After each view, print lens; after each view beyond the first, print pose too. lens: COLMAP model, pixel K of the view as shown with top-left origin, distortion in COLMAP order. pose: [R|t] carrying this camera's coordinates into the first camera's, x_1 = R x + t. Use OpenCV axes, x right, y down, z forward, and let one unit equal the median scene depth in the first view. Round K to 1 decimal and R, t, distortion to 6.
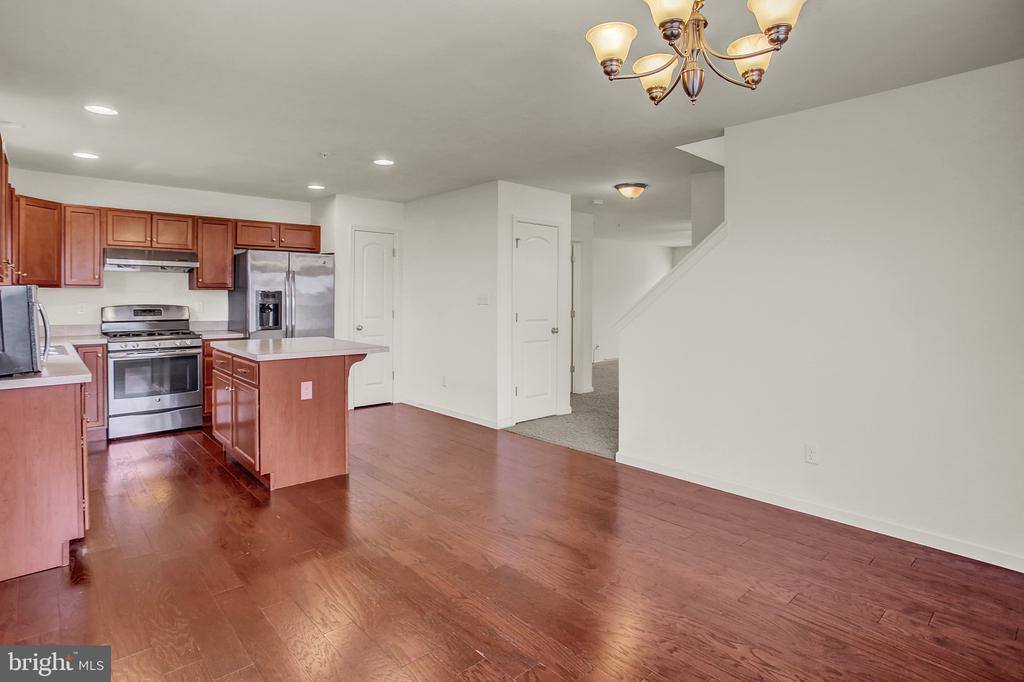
lens RADIAL K [[551.6, 0, 509.6], [0, 551.6, 279.5], [0, 0, 1]] dist [-0.077041, 0.041432]
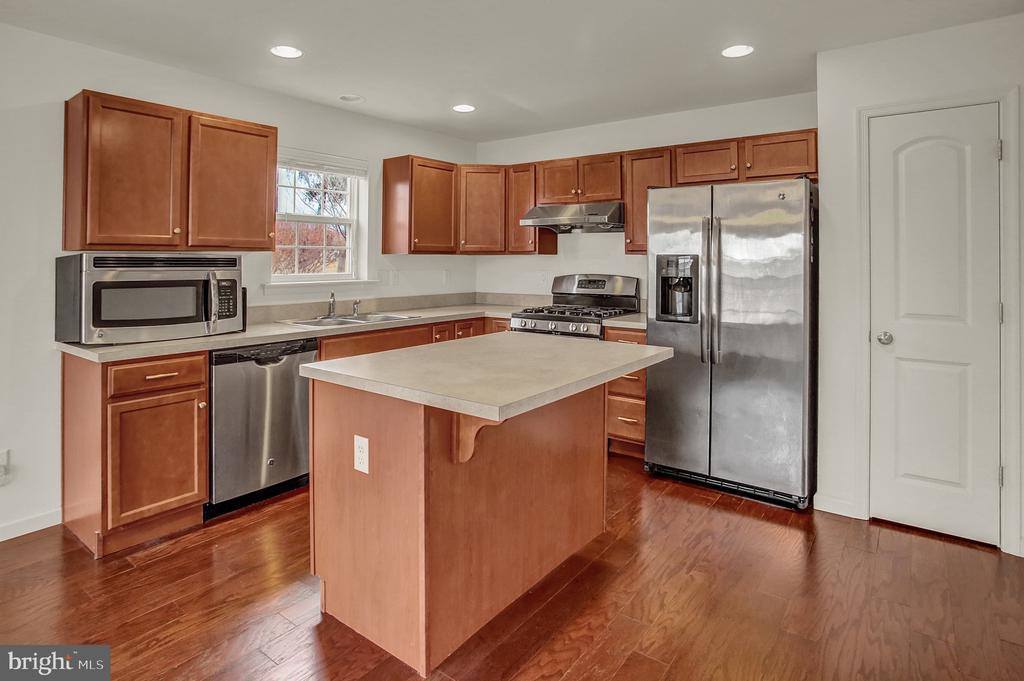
lens RADIAL K [[554.8, 0, 513.5], [0, 554.8, 259.9], [0, 0, 1]] dist [-0.068657, 0.033133]
pose [[0.199751, -0.000288, -0.979847, 0.103614], [0.027868, 0.999597, 0.005387, 0.018259], [0.979450, -0.028383, 0.199679, 0.723274]]
